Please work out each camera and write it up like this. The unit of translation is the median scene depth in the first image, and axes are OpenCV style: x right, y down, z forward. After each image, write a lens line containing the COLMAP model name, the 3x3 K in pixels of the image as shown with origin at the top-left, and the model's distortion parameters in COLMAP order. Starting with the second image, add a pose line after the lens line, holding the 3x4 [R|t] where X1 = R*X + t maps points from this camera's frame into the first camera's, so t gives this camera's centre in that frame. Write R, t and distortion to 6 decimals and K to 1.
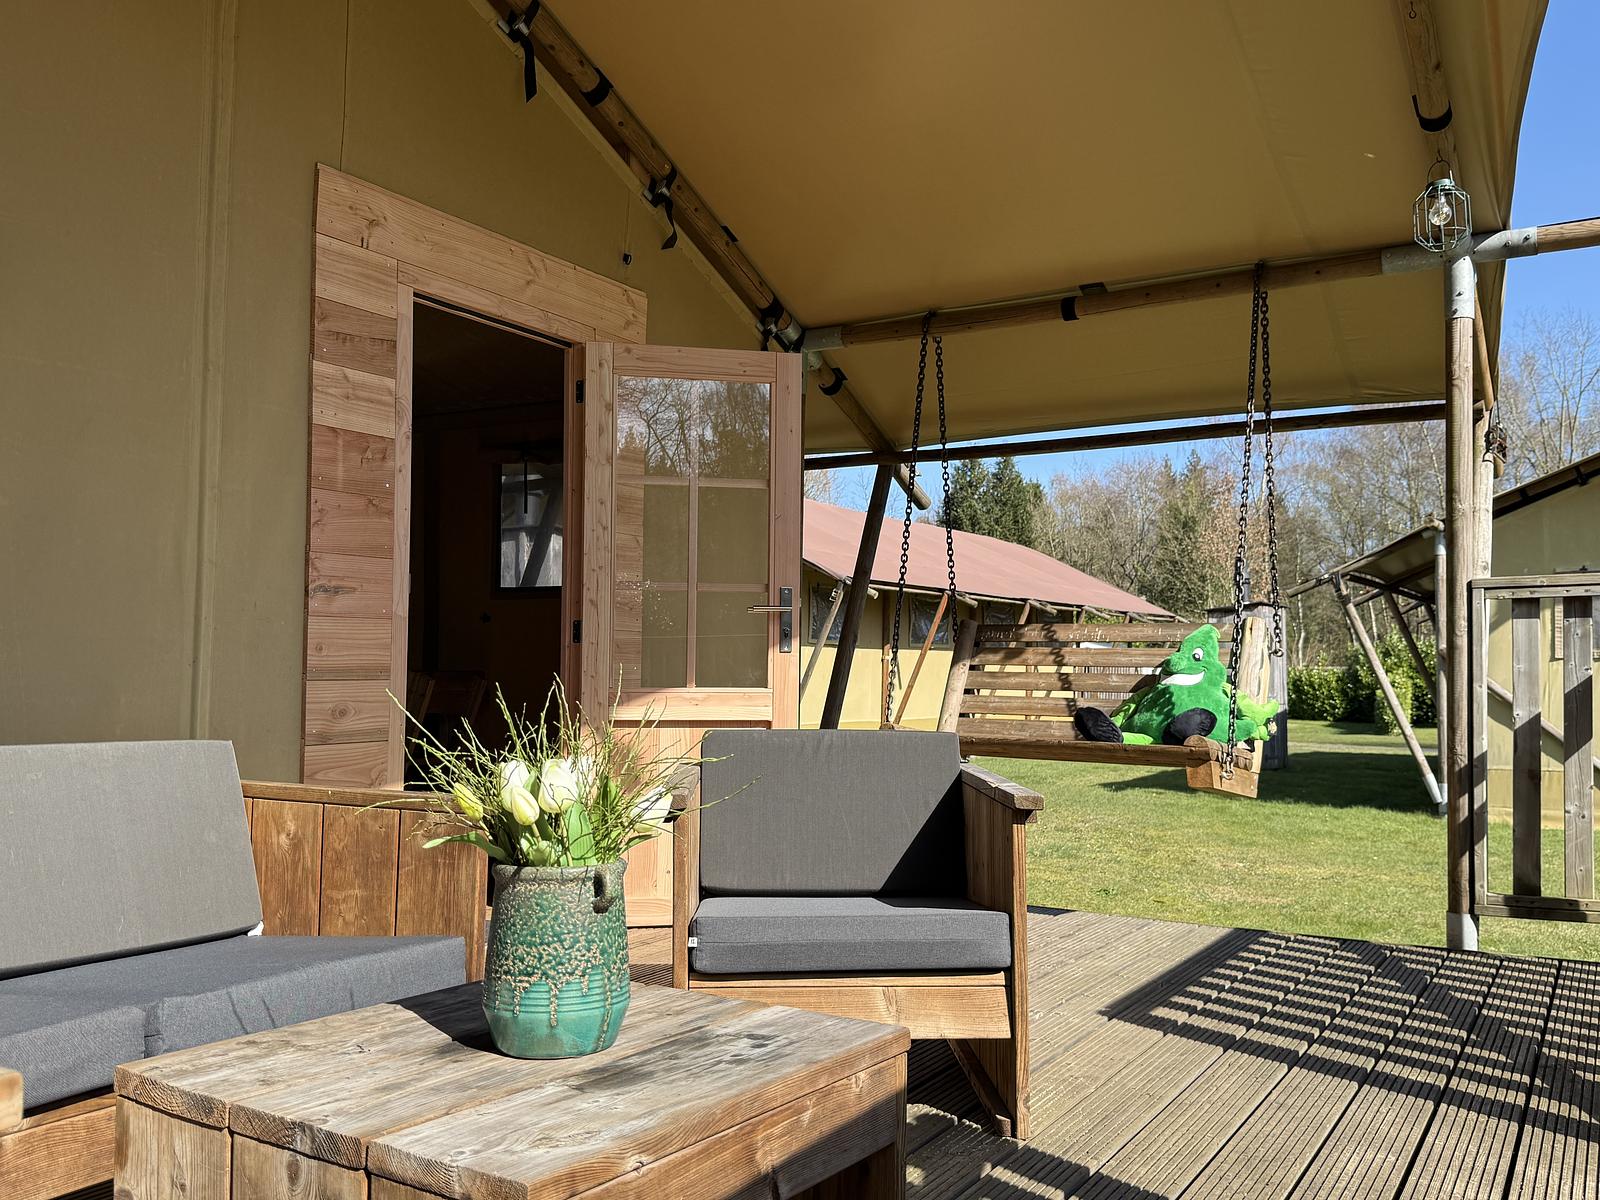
lens RADIAL K [[1384.9, 0, 792.8], [0, 1384.9, 608.2], [0, 0, 1]] dist [0.260196, -0.620433]
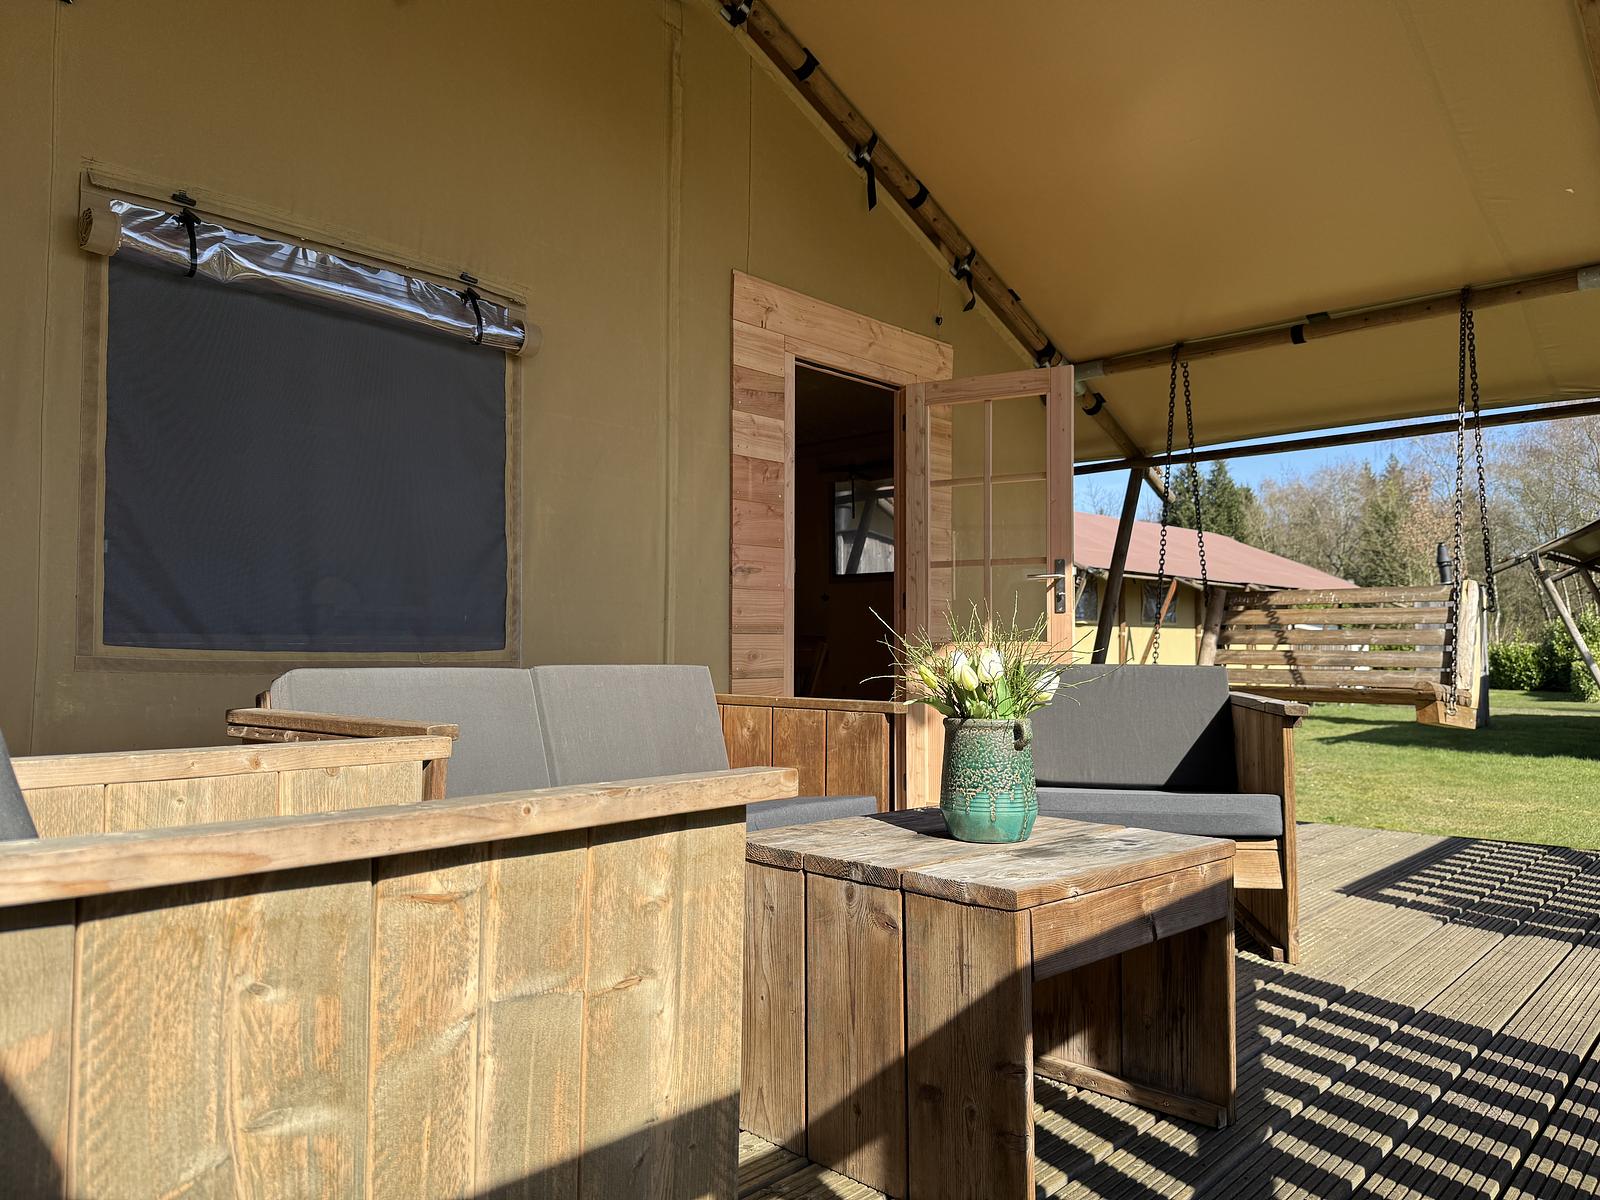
lens RADIAL K [[1121.3, 0, 796.3], [0, 1121.3, 606.7], [0, 0, 1]] dist [0.139195, -0.185868]
pose [[0.979528, -0.016042, -0.200669, -0.042374], [0.016721, 0.999859, 0.001689, 0.018894], [0.200613, -0.005010, 0.979658, -0.081104]]
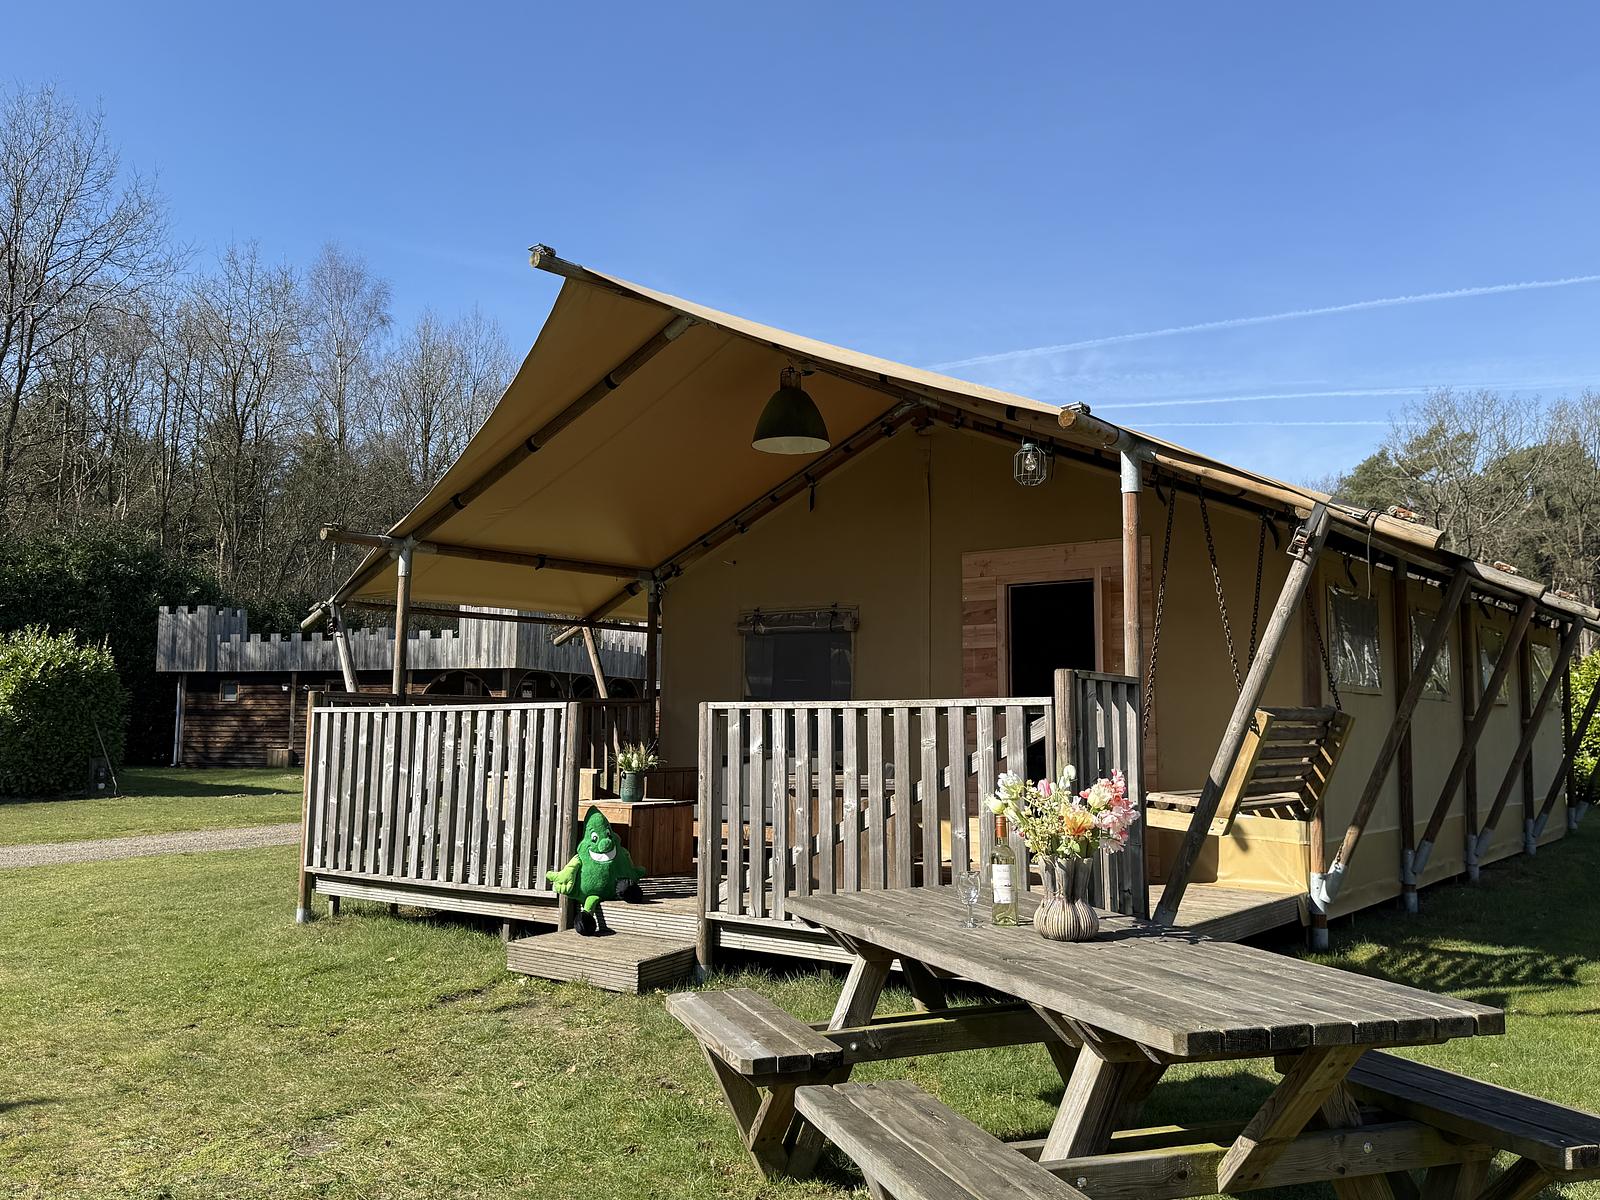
lens RADIAL K [[1269.5, 0, 800.0], [0, 1269.5, 600.0], [0, 0, 1]] dist [0.057784, 0.000371]
pose [[-0.094358, -0.111147, -0.989314, 1.736087], [0.040535, 0.992495, -0.115370, 0.036444], [0.994713, -0.050988, -0.089144, 0.753054]]
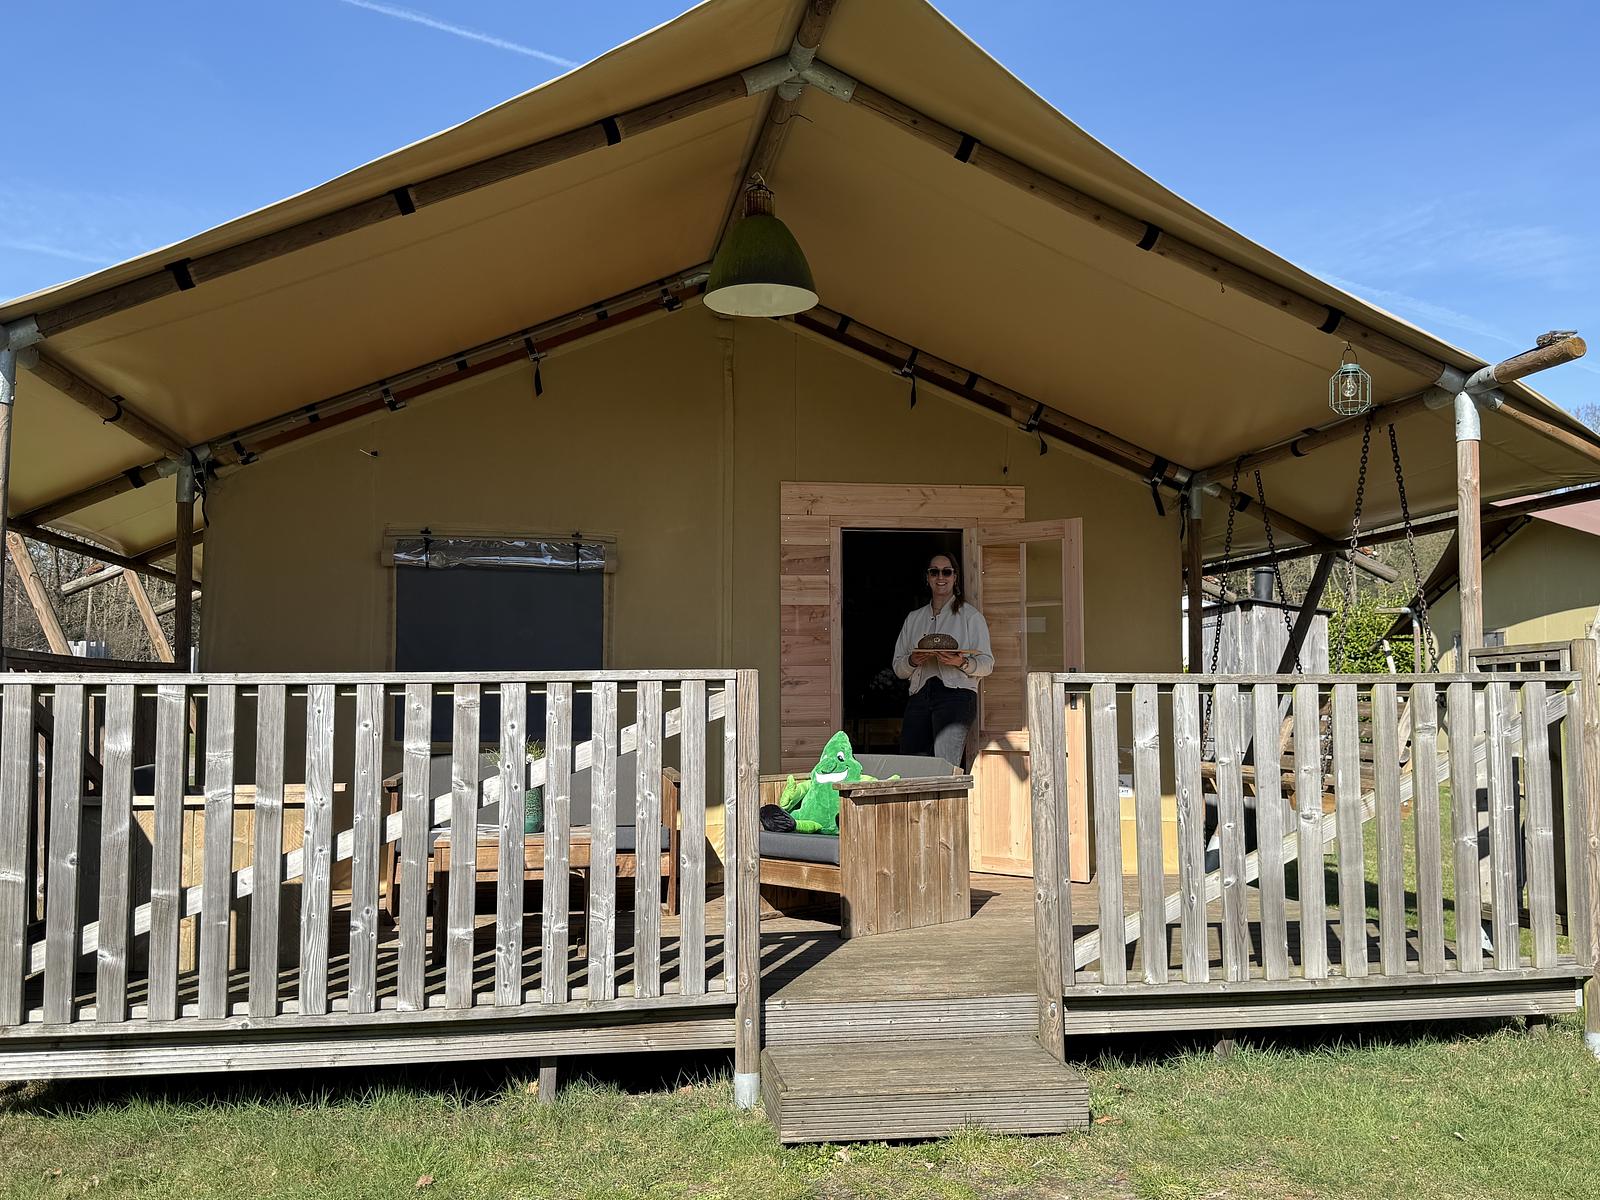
lens RADIAL K [[1384.9, 0, 792.8], [0, 1384.9, 608.2], [0, 0, 1]] dist [0.260196, -0.620433]
pose [[0.643572, -0.064472, -0.762666, 1.033011], [0.045230, 0.997908, -0.046191, -0.024008], [0.764048, -0.004768, 0.645142, -0.265826]]
